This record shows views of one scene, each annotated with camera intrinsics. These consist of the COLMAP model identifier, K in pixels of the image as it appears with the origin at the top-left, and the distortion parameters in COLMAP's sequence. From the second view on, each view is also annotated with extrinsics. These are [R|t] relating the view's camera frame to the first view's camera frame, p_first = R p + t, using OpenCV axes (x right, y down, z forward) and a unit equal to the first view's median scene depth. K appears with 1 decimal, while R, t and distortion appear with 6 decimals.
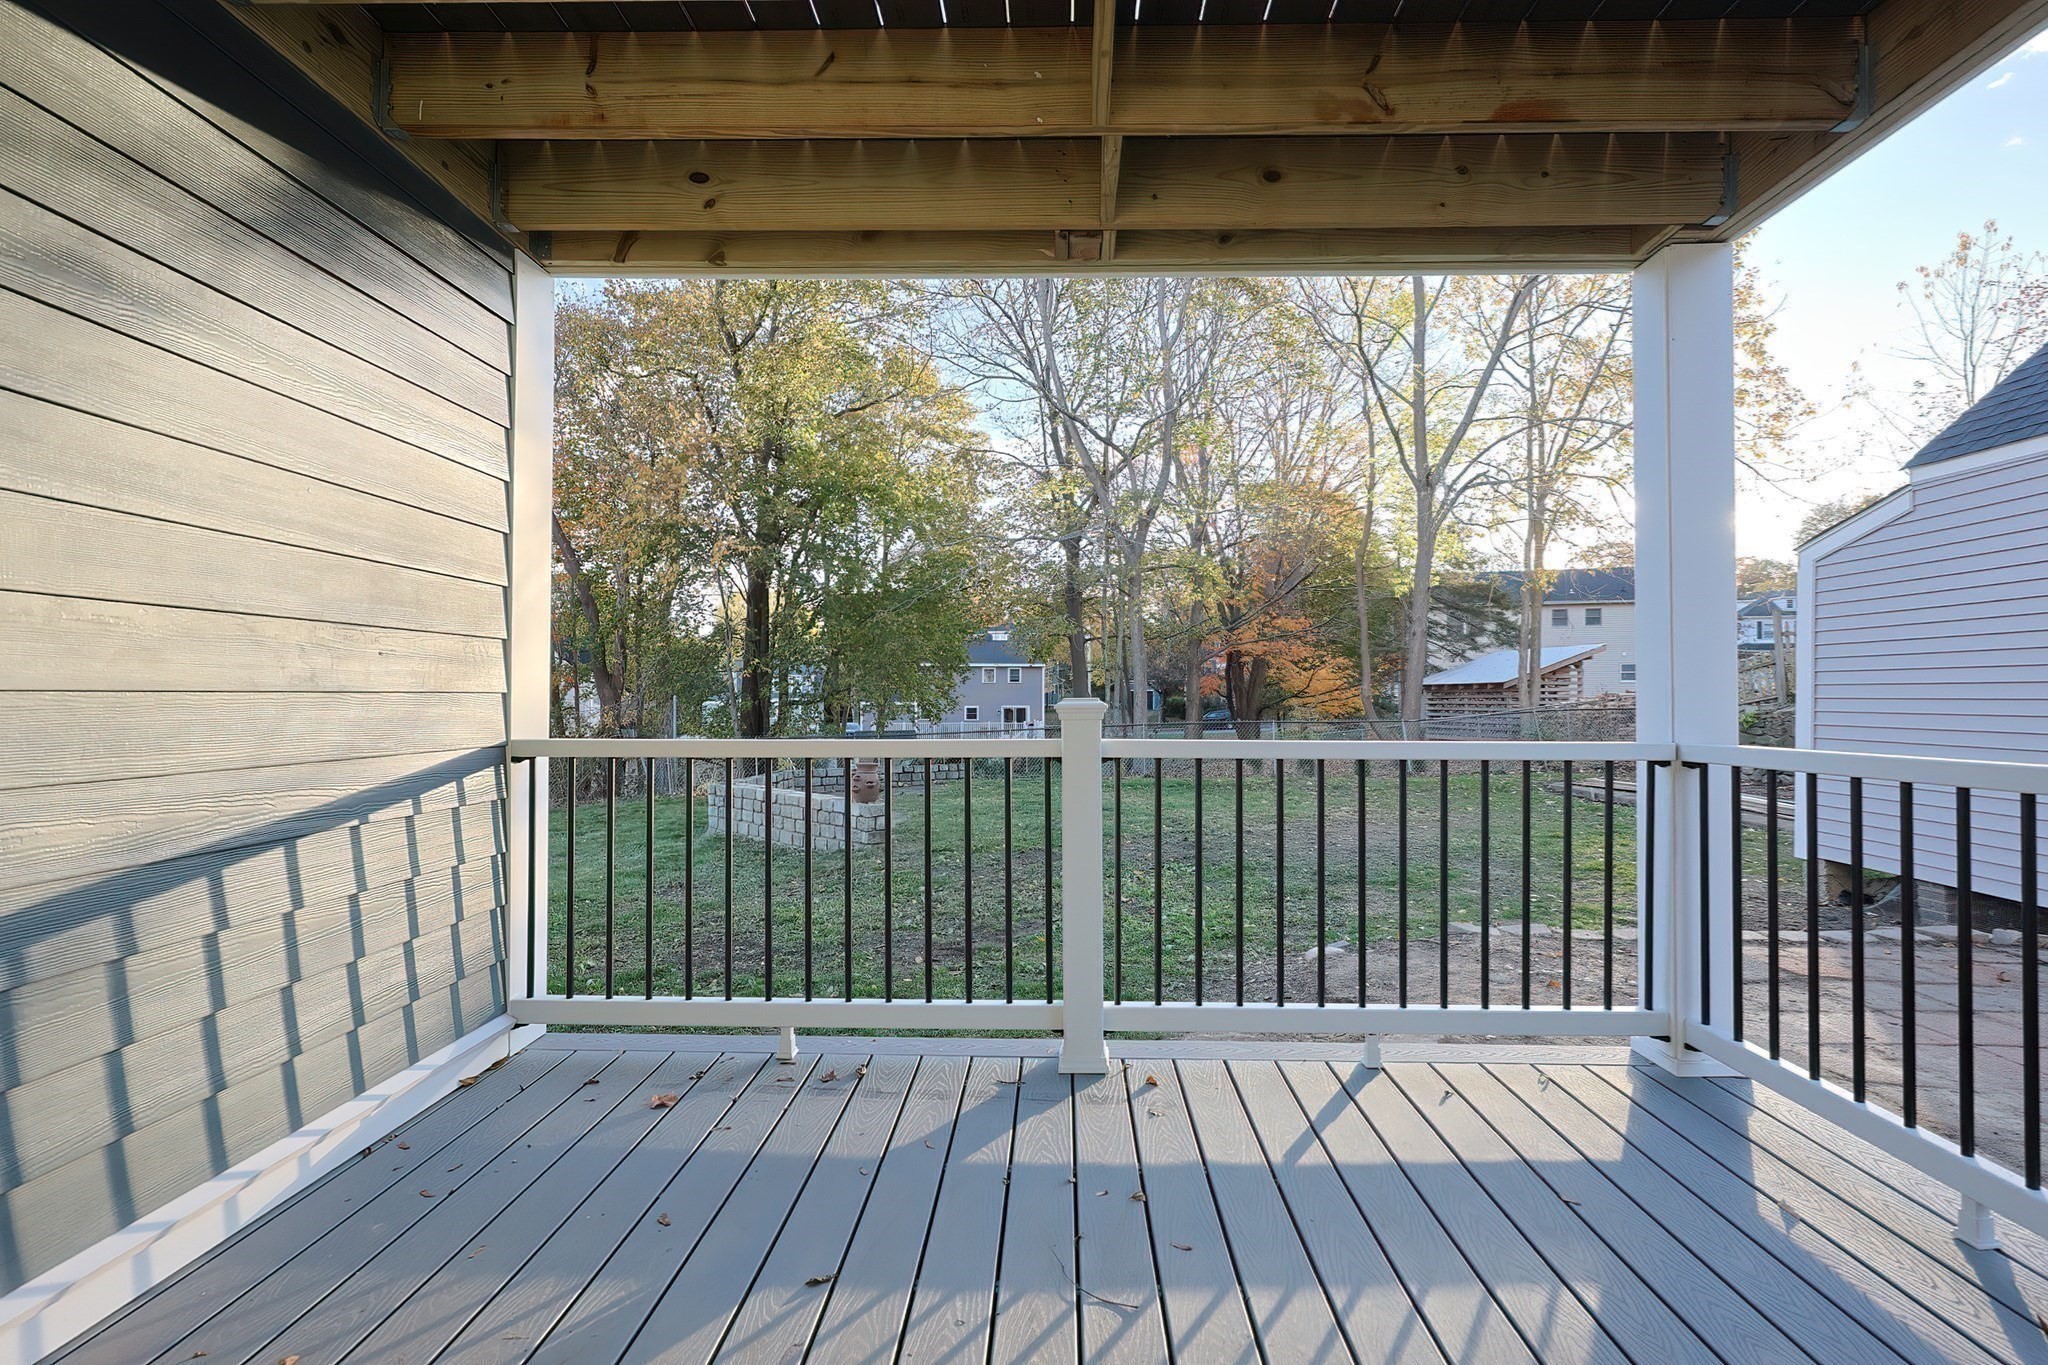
lens RADIAL K [[881.4, 0, 1043.9], [0, 881.4, 692.3], [0, 0, 1]] dist [0.000175, -0.001267]
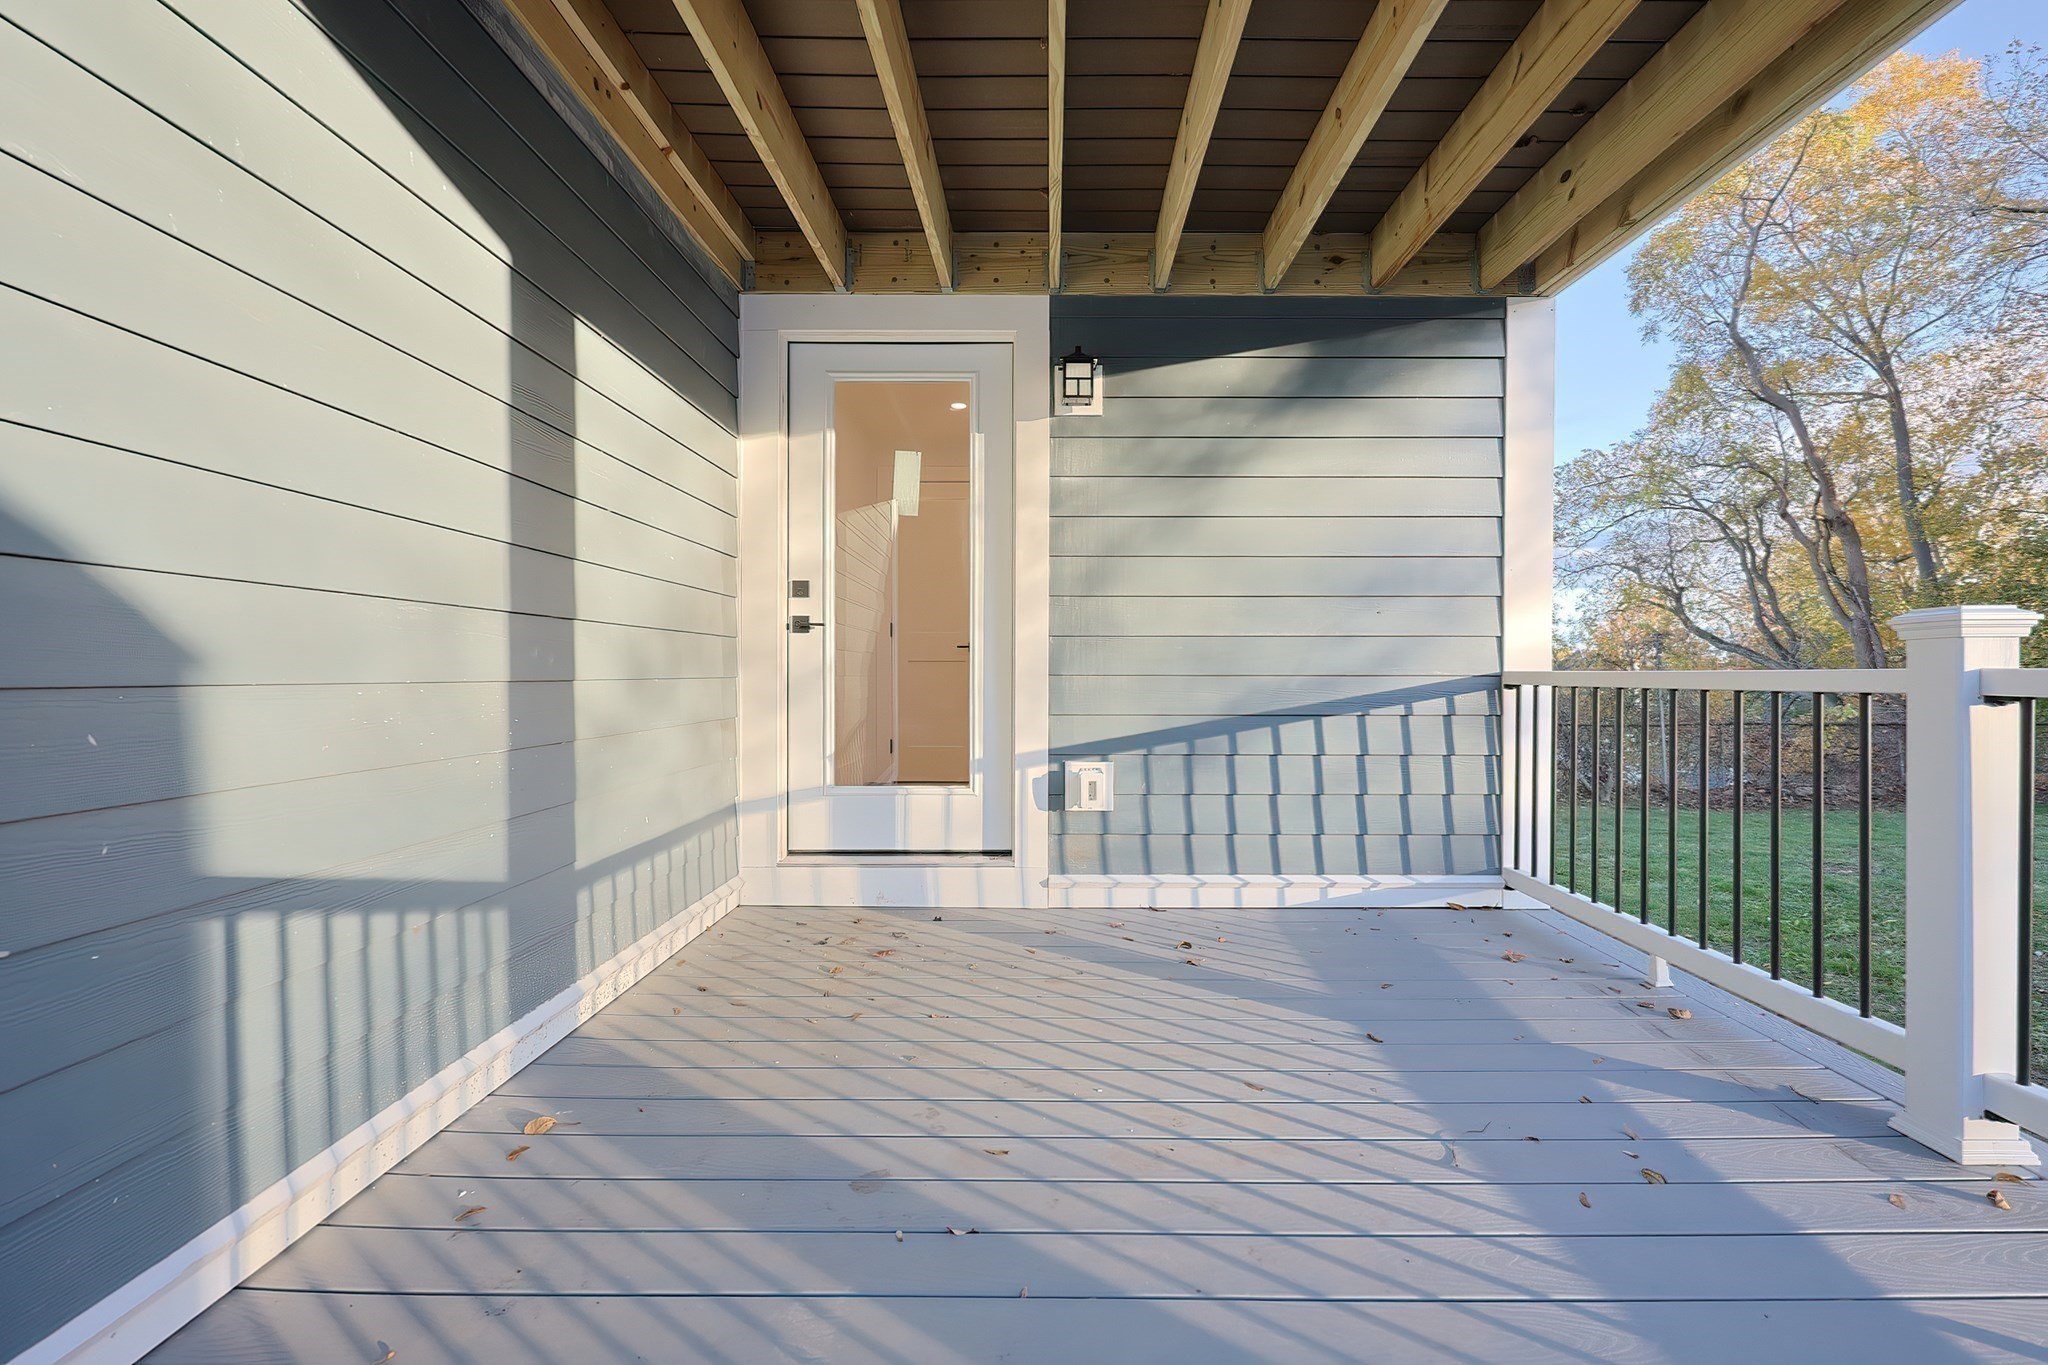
lens RADIAL K [[881.4, 0, 1040.0], [0, 881.4, 684.1], [0, 0, 1]] dist [0.000175, -0.001267]
pose [[0.004505, 0.010687, -0.999933, 0.838243], [0.005934, 0.999925, 0.010714, 0.063777], [0.999972, -0.005981, 0.004441, 0.344382]]
